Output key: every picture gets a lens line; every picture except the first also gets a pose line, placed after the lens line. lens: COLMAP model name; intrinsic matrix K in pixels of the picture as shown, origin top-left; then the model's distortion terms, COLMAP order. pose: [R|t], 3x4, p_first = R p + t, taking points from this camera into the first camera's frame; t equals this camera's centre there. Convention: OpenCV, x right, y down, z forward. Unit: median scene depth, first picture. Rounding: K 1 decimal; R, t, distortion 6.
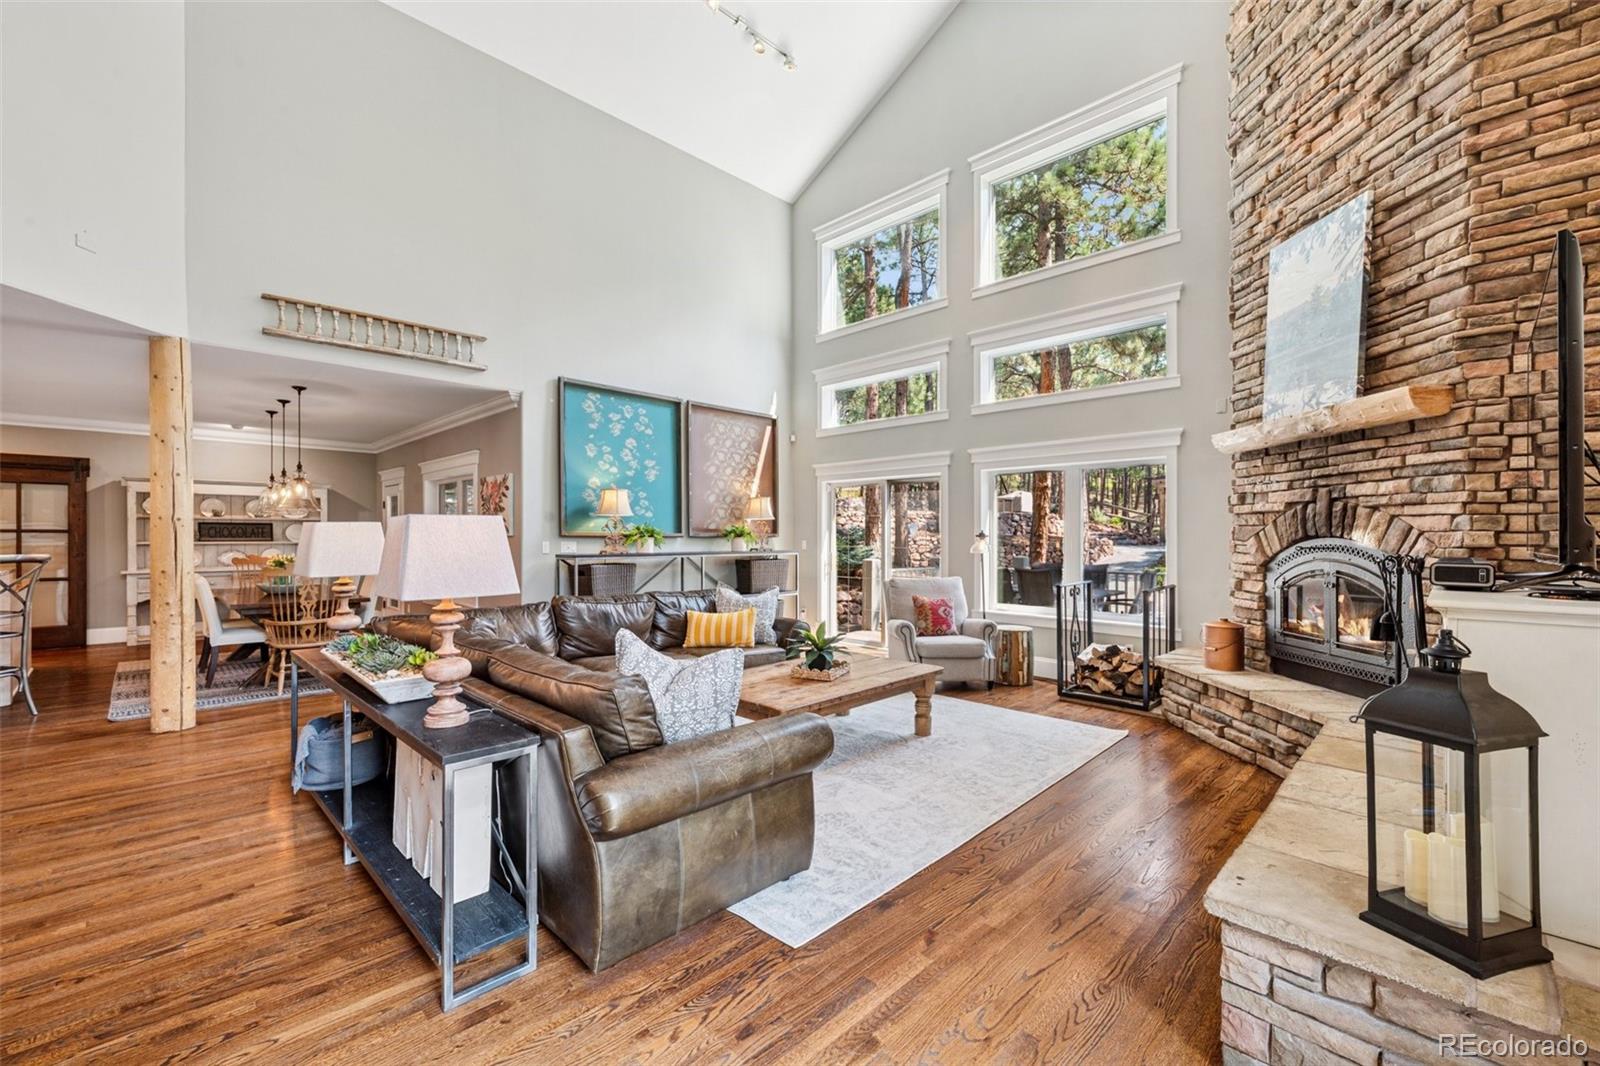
lens RADIAL K [[662.4, 0, 798.7], [0, 662.4, 536.5], [0, 0, 1]] dist [0.002581, 0.000094]
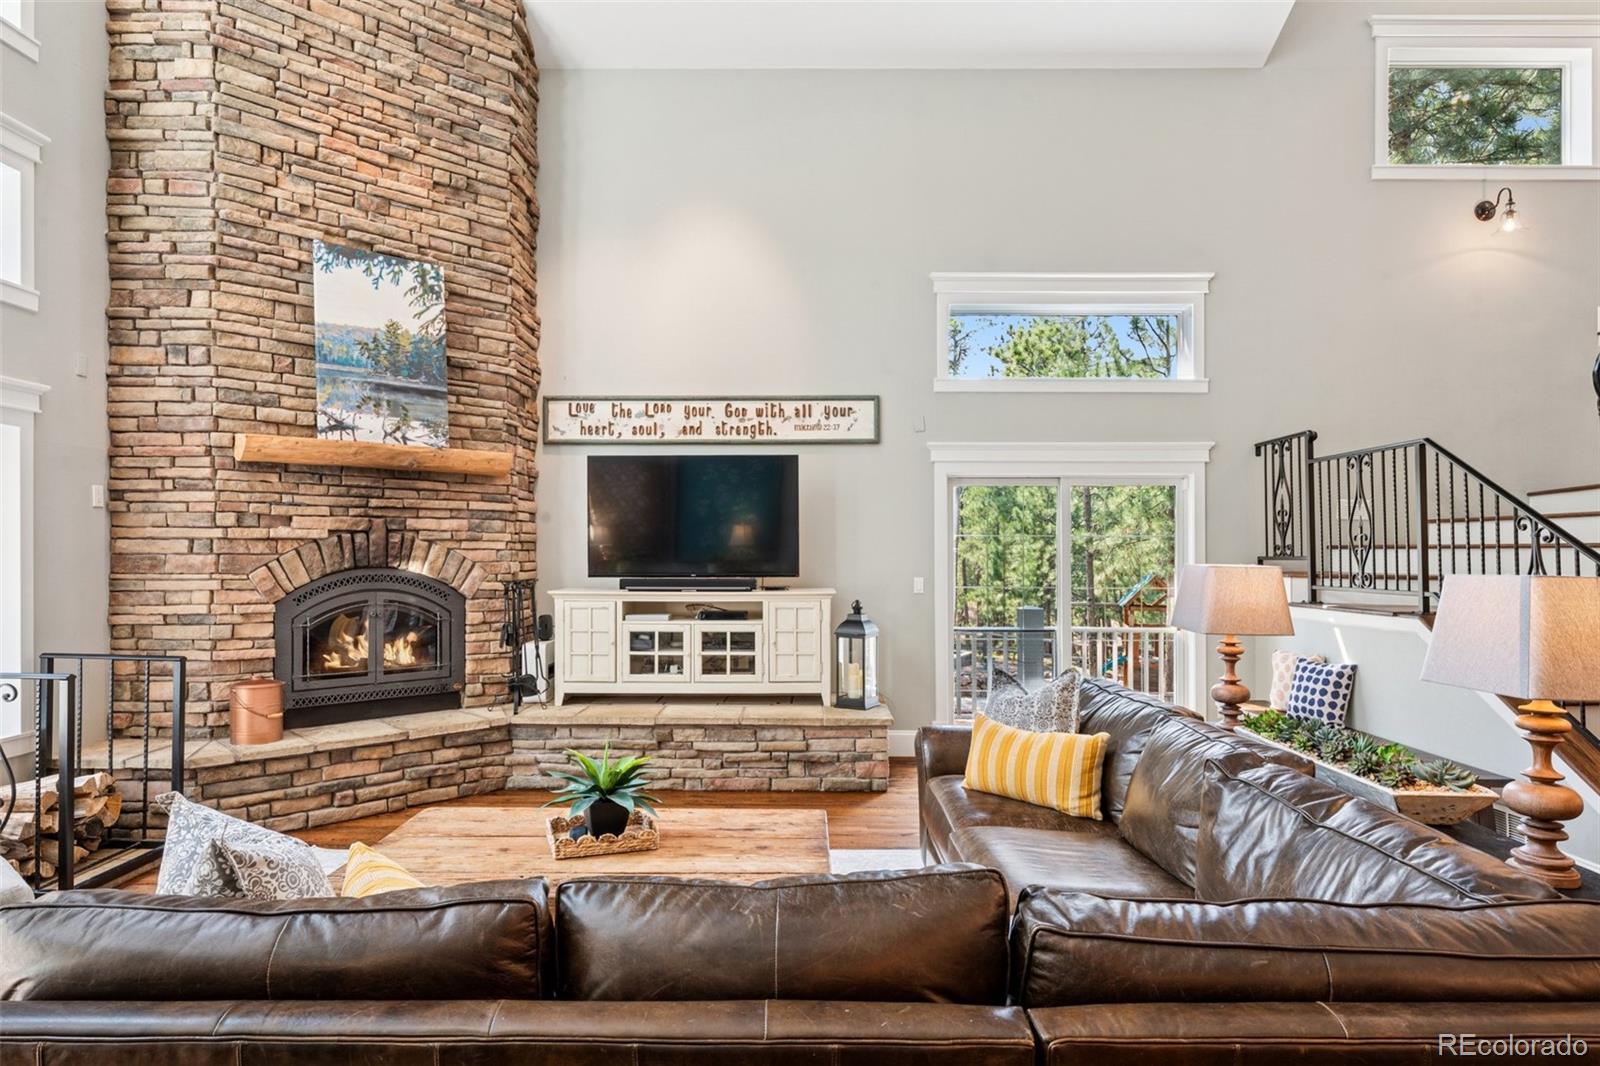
lens RADIAL K [[926.5, 0, 800.1], [0, 926.5, 534.3], [0, 0, 1]] dist [0.000374, 0.000017]
pose [[-0.704328, 0.017579, 0.709657, -0.692248], [0.003114, 0.999760, -0.021673, -0.017680], [-0.709868, -0.013055, -0.704214, 1.614257]]
